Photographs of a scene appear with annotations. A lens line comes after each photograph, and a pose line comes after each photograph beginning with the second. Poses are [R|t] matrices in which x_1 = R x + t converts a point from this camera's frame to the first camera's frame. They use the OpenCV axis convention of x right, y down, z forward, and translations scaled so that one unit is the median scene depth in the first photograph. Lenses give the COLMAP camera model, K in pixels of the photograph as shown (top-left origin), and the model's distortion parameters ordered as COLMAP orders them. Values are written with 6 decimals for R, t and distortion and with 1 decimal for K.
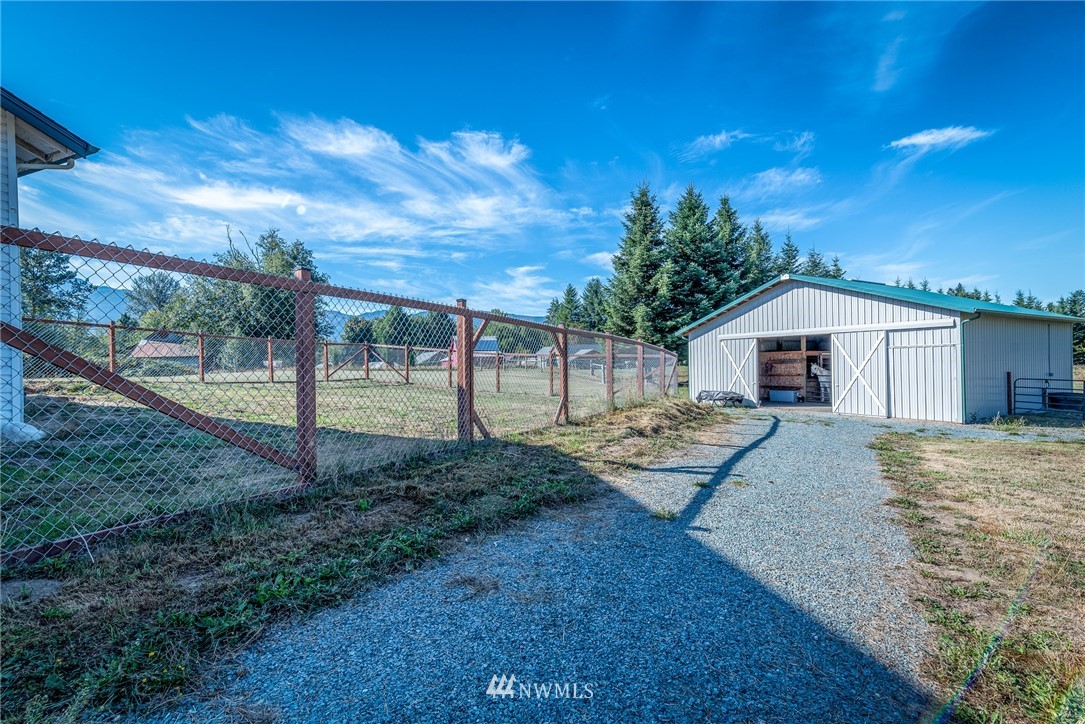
lens RADIAL K [[495.7, 0, 542.5], [0, 495.7, 362.0], [0, 0, 1]] dist [-0.000144, -0.000001]
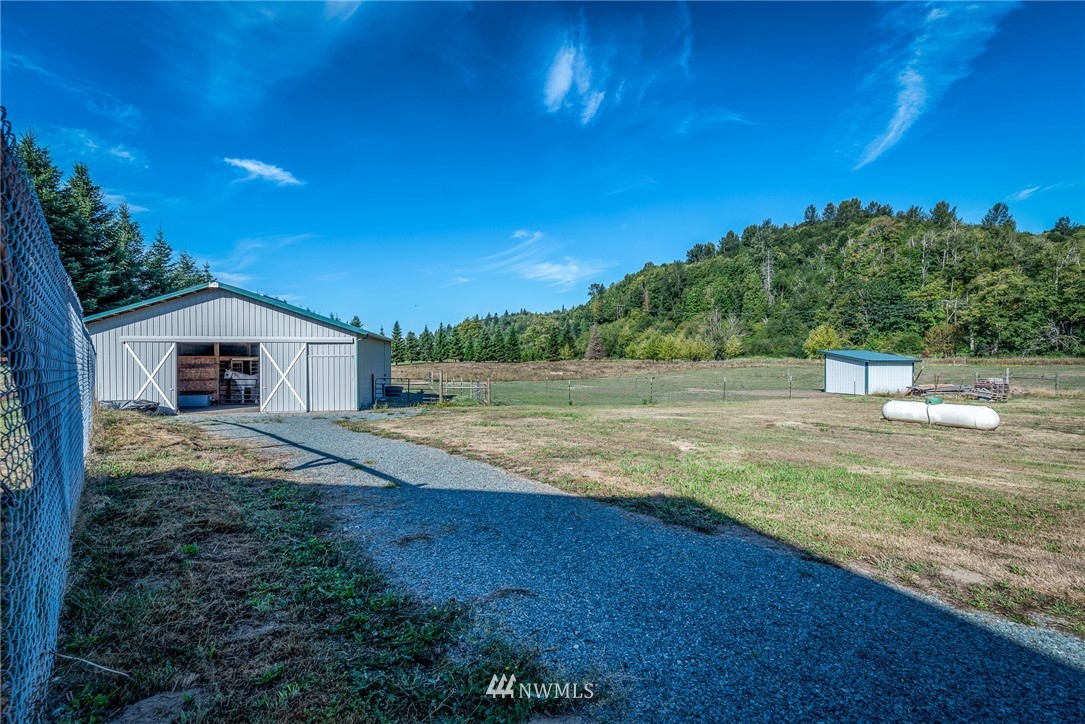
lens RADIAL K [[475.0, 0, 542.5], [0, 475.0, 362.0], [0, 0, 1]] dist [0.000331, 0.000030]
pose [[0.356105, 0.010584, 0.934386, -0.175334], [-0.005674, 0.999942, -0.009165, -0.005374], [-0.934429, -0.002038, 0.356144, 0.007458]]
